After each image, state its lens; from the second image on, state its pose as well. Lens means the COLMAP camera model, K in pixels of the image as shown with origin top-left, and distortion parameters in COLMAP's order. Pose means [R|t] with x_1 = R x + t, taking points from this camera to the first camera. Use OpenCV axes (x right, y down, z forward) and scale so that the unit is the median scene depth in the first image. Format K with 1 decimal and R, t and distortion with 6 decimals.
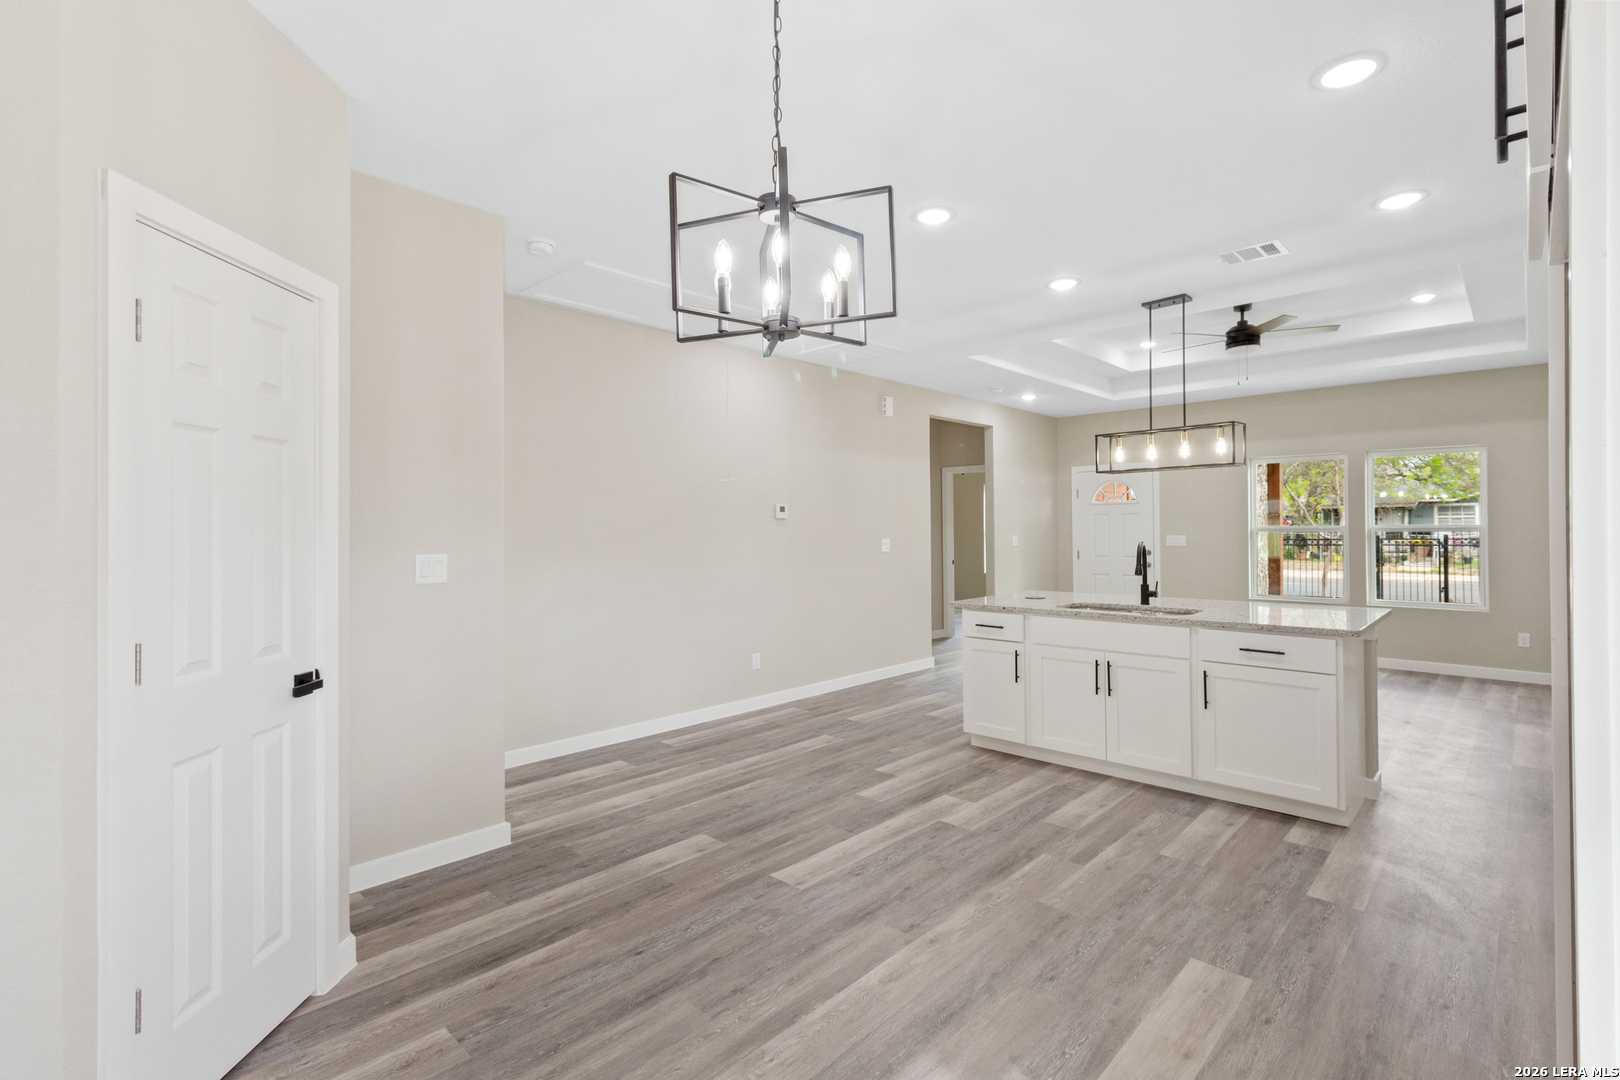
lens RADIAL K [[754.6, 0, 840.0], [0, 754.6, 518.4], [0, 0, 1]] dist [0.002963, 0.000117]
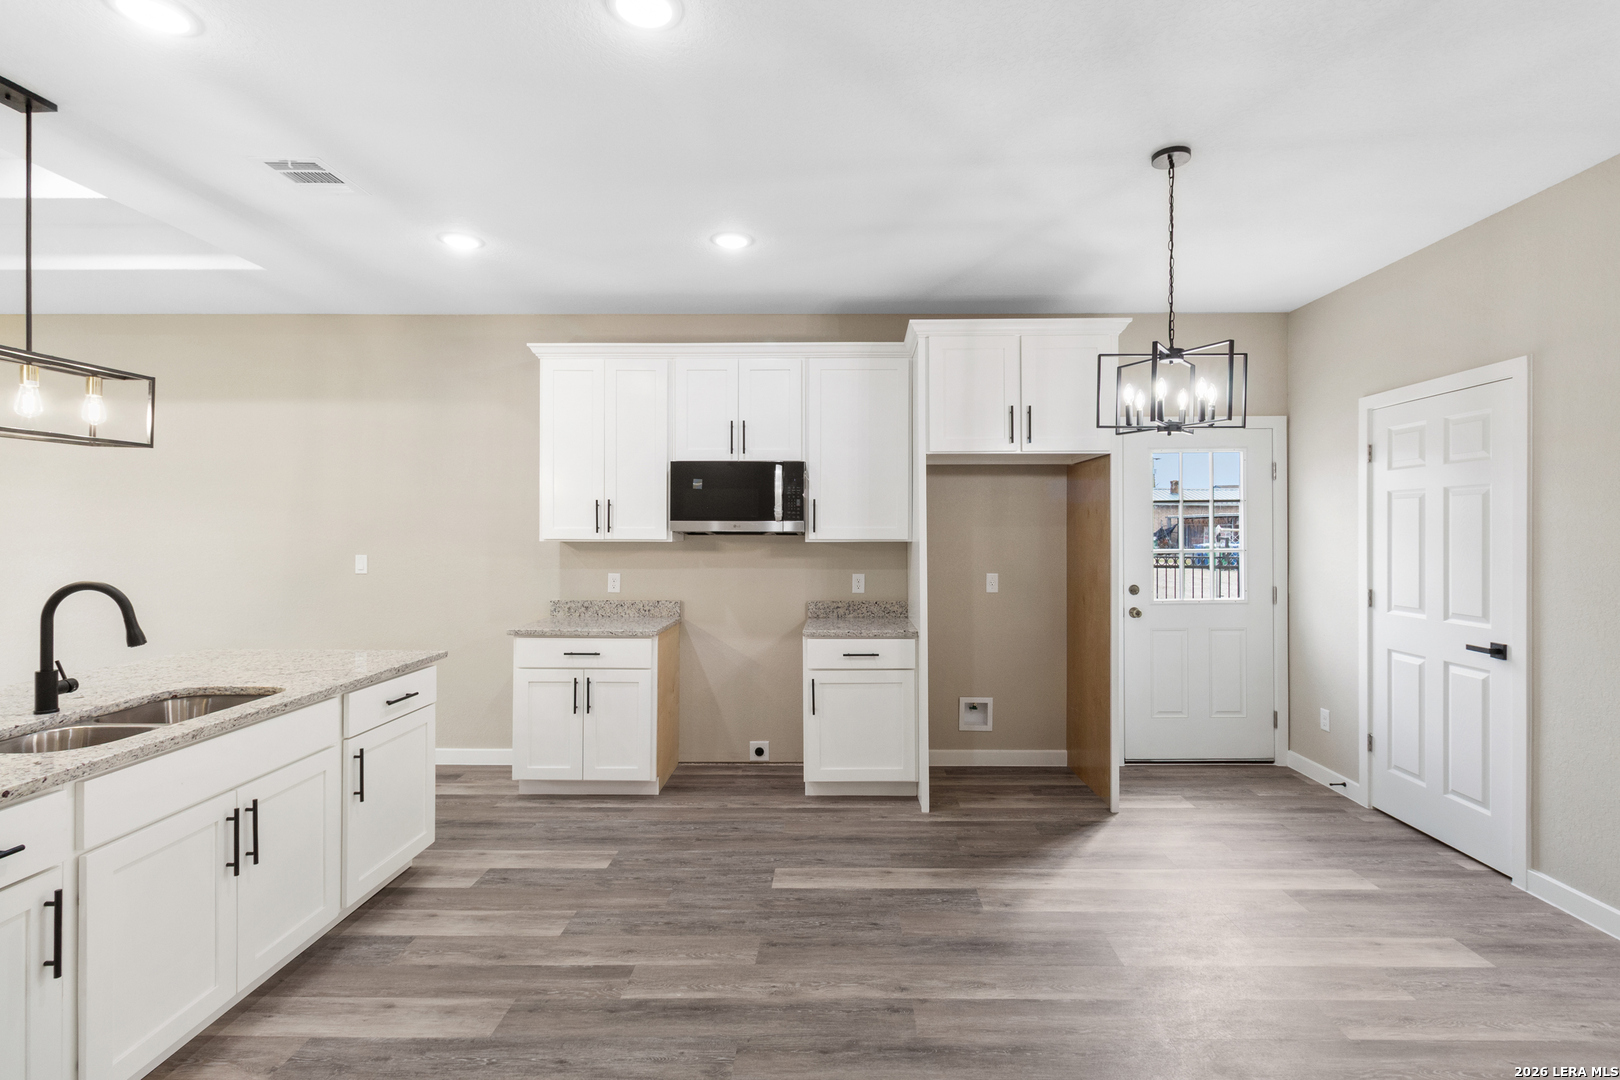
lens RADIAL K [[754.6, 0, 838.7], [0, 754.6, 529.7], [0, 0, 1]] dist [0.002963, 0.000117]
pose [[-0.672051, 0.008338, 0.740458, -0.325115], [-0.006299, 0.999836, -0.016976, 0.002707], [-0.740478, -0.016072, -0.671888, 1.052122]]
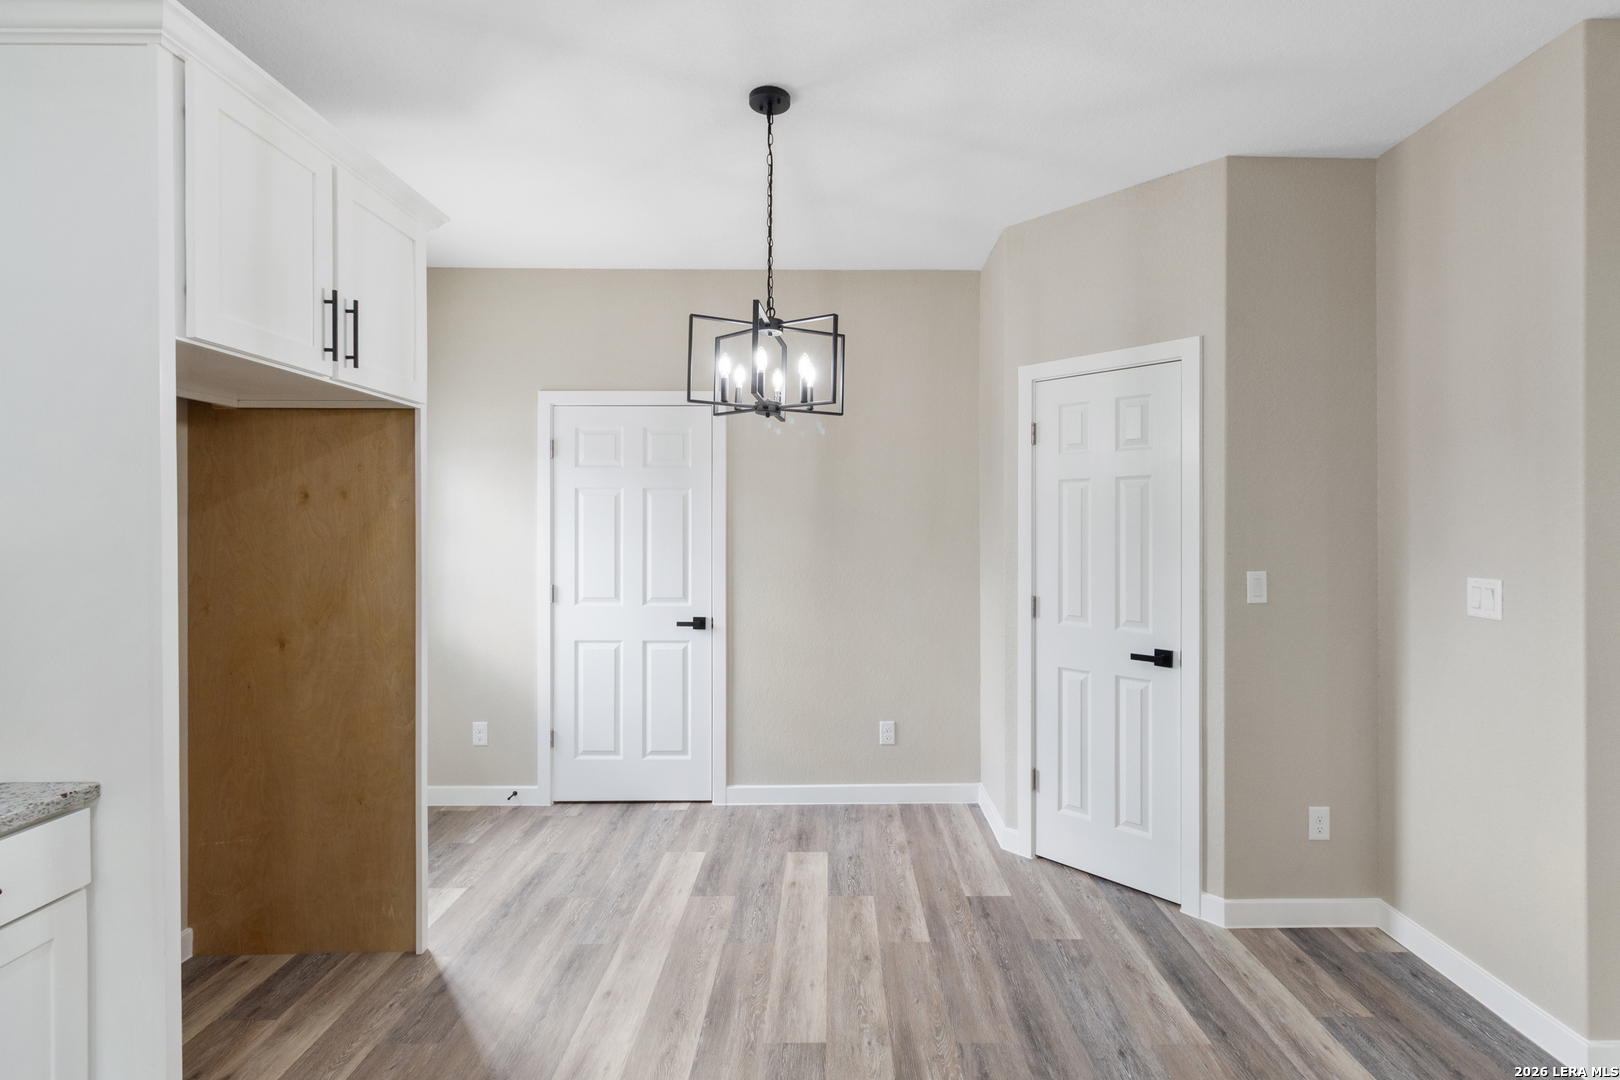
lens RADIAL K [[754.6, 0, 835.5], [0, 754.6, 530.7], [0, 0, 1]] dist [0.002963, 0.000117]
pose [[-0.735161, 0.013107, -0.677766, 0.320522], [0.015523, 0.999876, 0.002499, -0.007953], [0.677715, -0.008684, -0.735274, 0.850661]]
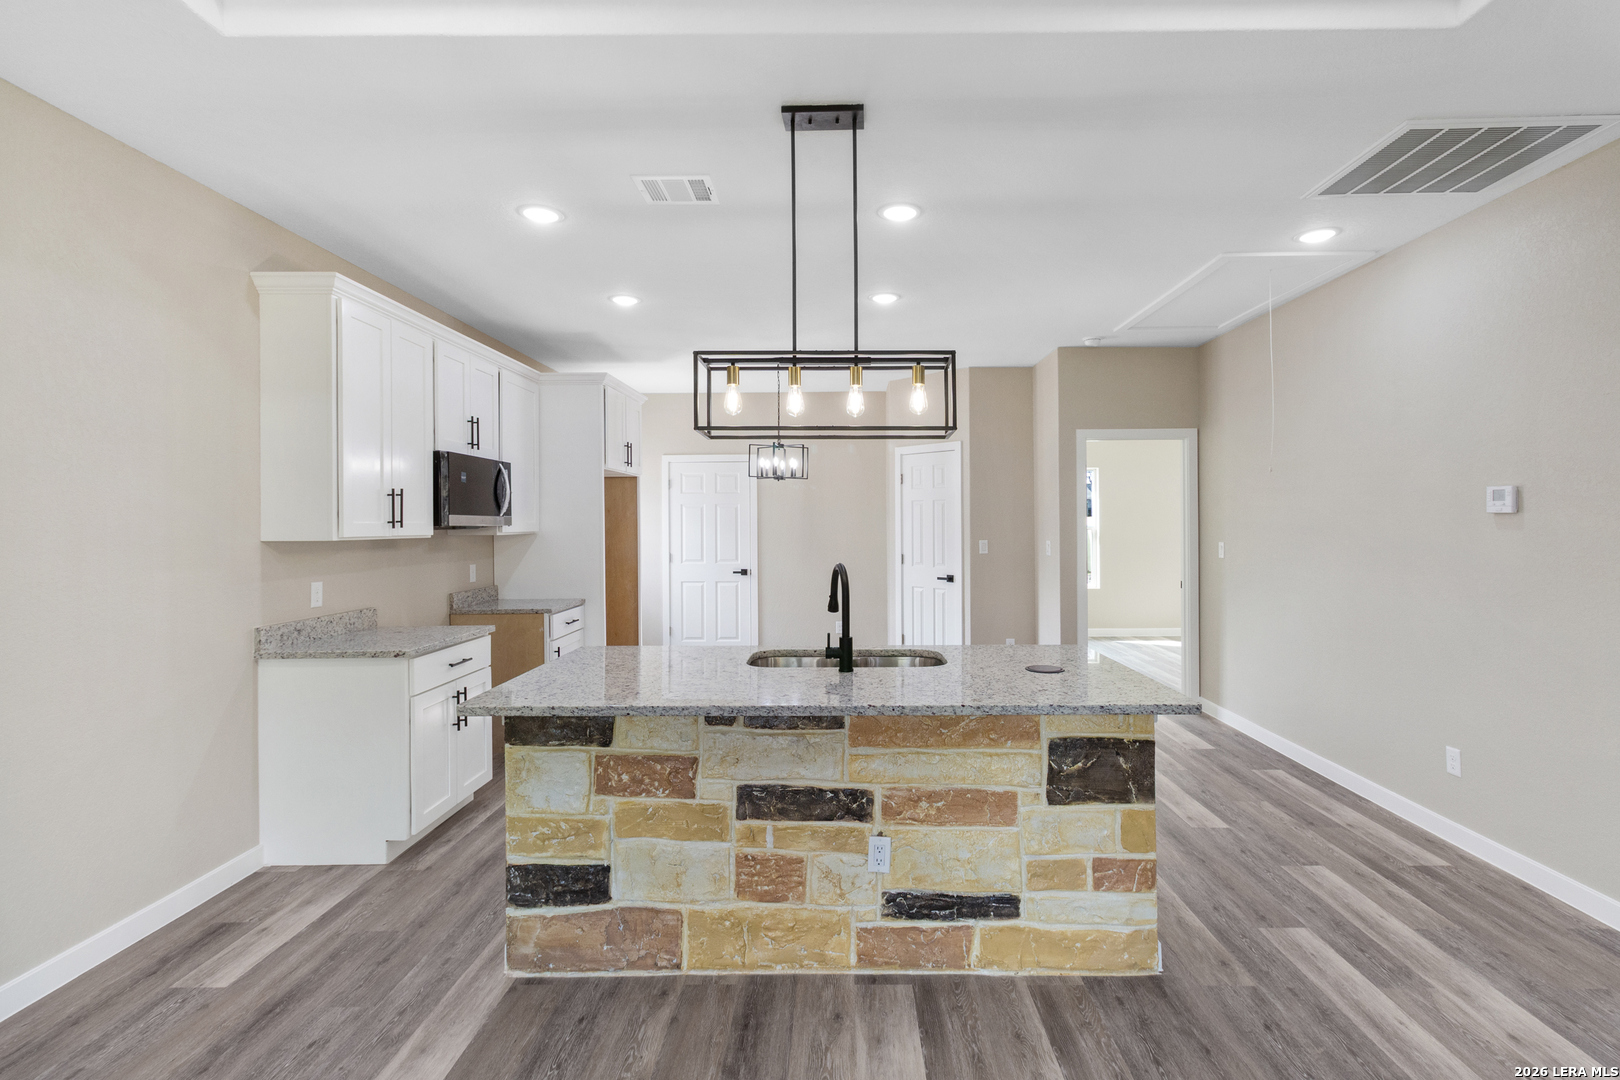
lens RADIAL K [[754.6, 0, 839.5], [0, 754.6, 523.5], [0, 0, 1]] dist [0.002963, 0.000117]
pose [[-0.740689, 0.014061, -0.671701, 0.893290], [0.022466, 0.999740, -0.003845, -0.000001], [0.671472, -0.017939, -0.740813, 1.593707]]
